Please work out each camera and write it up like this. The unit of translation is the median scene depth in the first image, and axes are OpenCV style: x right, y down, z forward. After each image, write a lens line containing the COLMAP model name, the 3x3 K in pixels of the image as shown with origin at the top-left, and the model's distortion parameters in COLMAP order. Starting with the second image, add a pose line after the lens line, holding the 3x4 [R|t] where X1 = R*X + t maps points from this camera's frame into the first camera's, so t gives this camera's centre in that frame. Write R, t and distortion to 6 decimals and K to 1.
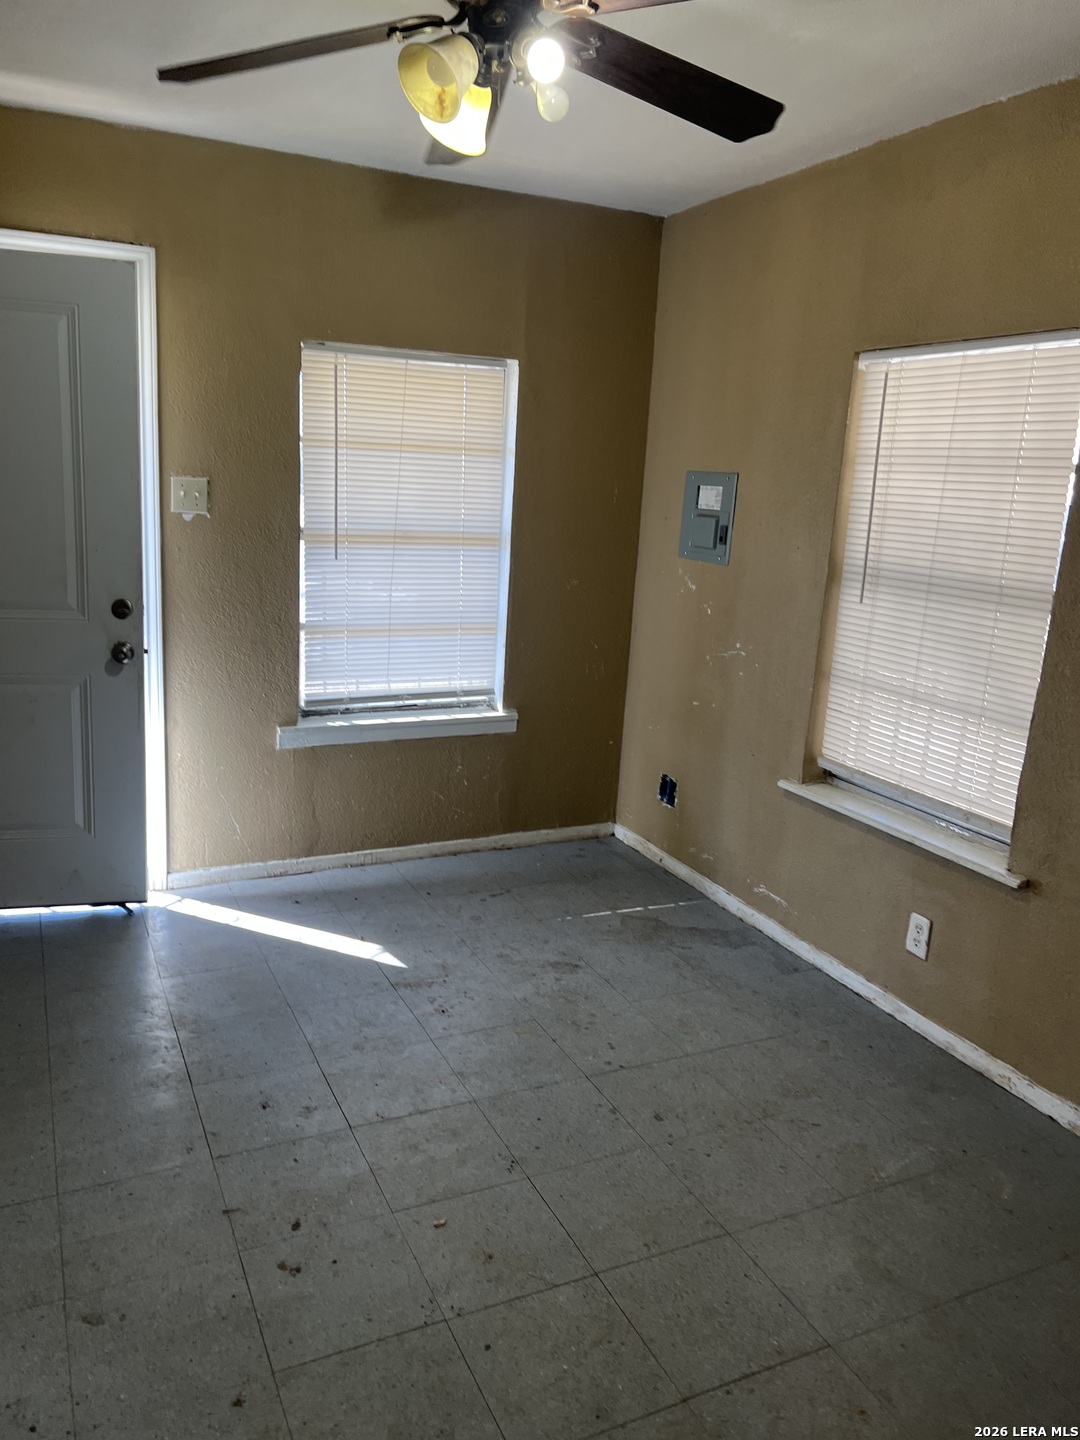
lens RADIAL K [[1099.7, 0, 534.7], [0, 1099.7, 708.3], [0, 0, 1]] dist [0.107850, -0.140257]
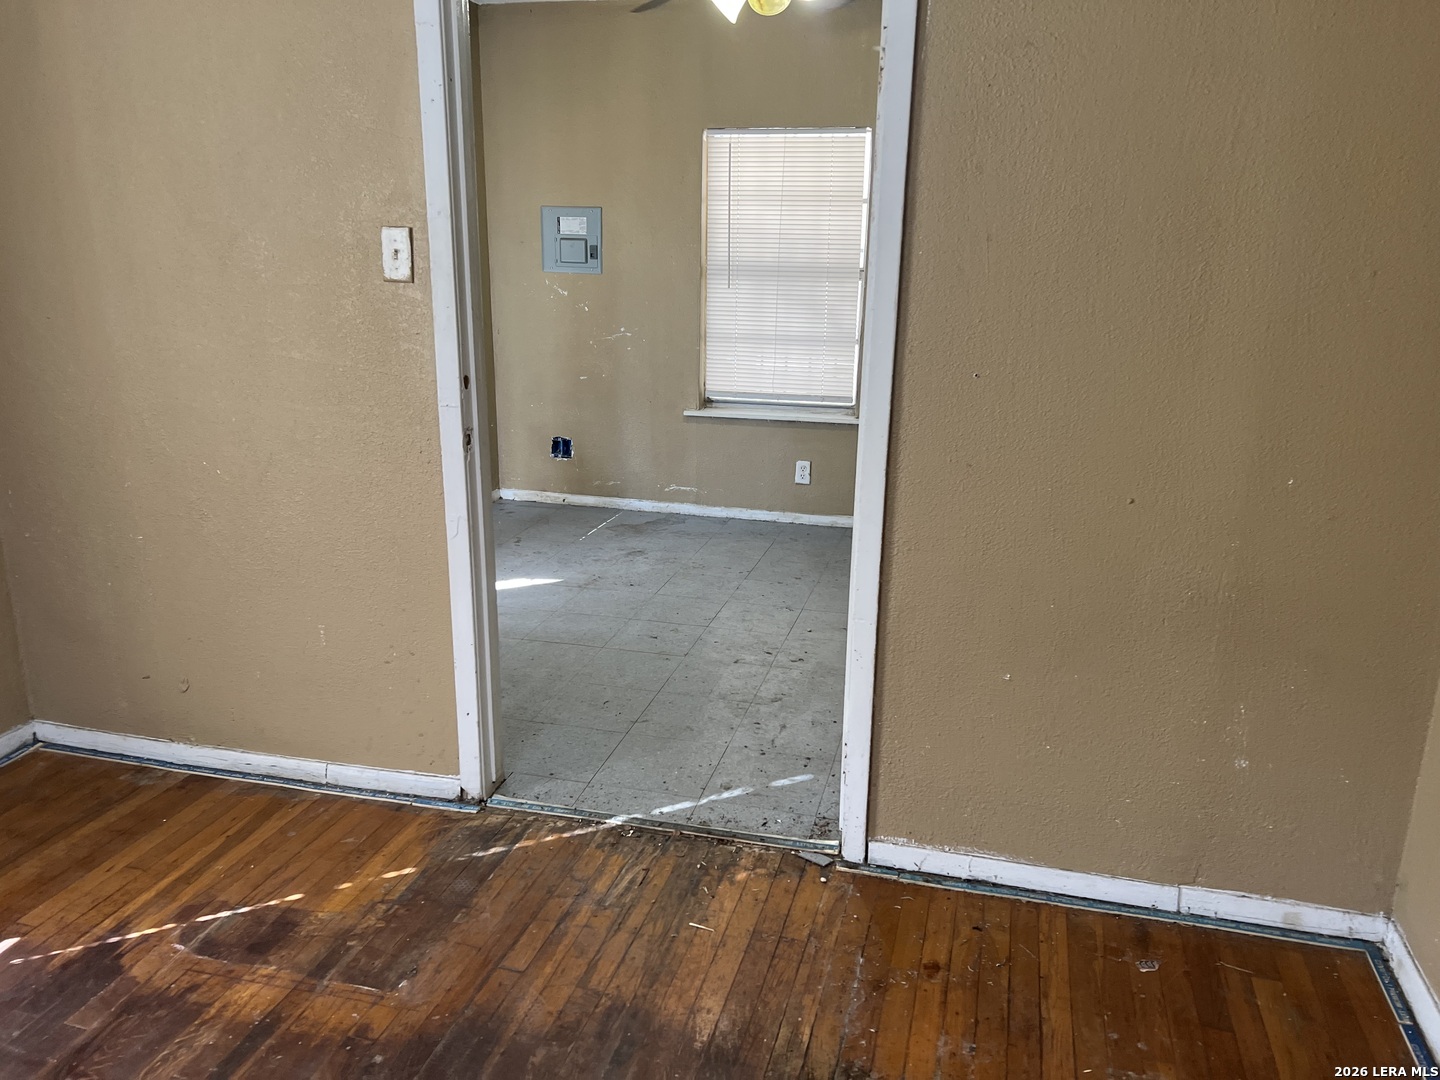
lens RADIAL K [[1099.7, 0, 737.6], [0, 1099.7, 546.5], [0, 0, 1]] dist [0.107850, -0.140257]
pose [[0.621789, -0.247696, 0.742984, -0.963945], [0.180347, 0.968459, 0.171936, -0.003123], [-0.762138, 0.027087, 0.646848, -0.053937]]
